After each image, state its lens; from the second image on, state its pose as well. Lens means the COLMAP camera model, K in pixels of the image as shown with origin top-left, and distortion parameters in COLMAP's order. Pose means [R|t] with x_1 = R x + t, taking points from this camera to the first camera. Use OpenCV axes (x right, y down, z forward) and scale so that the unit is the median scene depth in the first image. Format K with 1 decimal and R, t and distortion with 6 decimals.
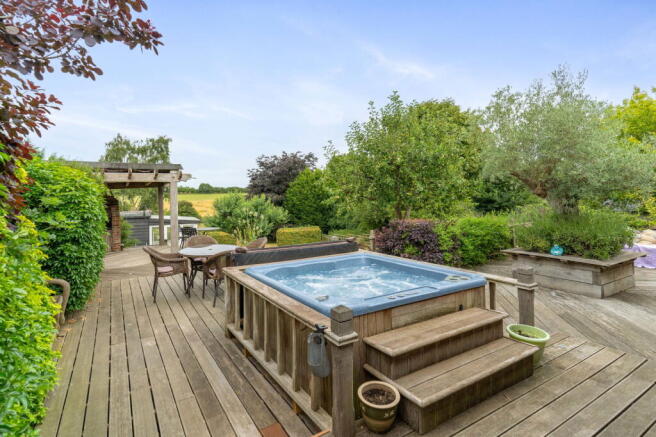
lens RADIAL K [[321.7, 0, 313.4], [0, 321.7, 197.8], [0, 0, 1]] dist [0.000237, -0.000089]
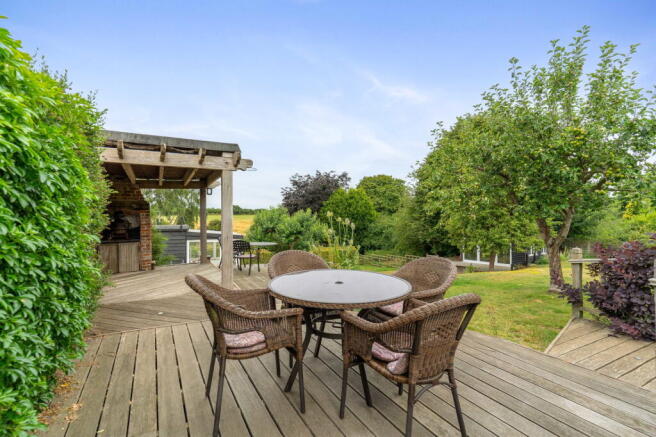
lens RADIAL K [[321.7, 0, 327.3], [0, 321.7, 215.7], [0, 0, 1]] dist [0.000237, -0.000089]
pose [[0.998311, 0.014935, -0.056142, -0.049294], [-0.015283, 0.999866, -0.005782, 0.011749], [0.056048, 0.006630, 0.998406, 0.090571]]
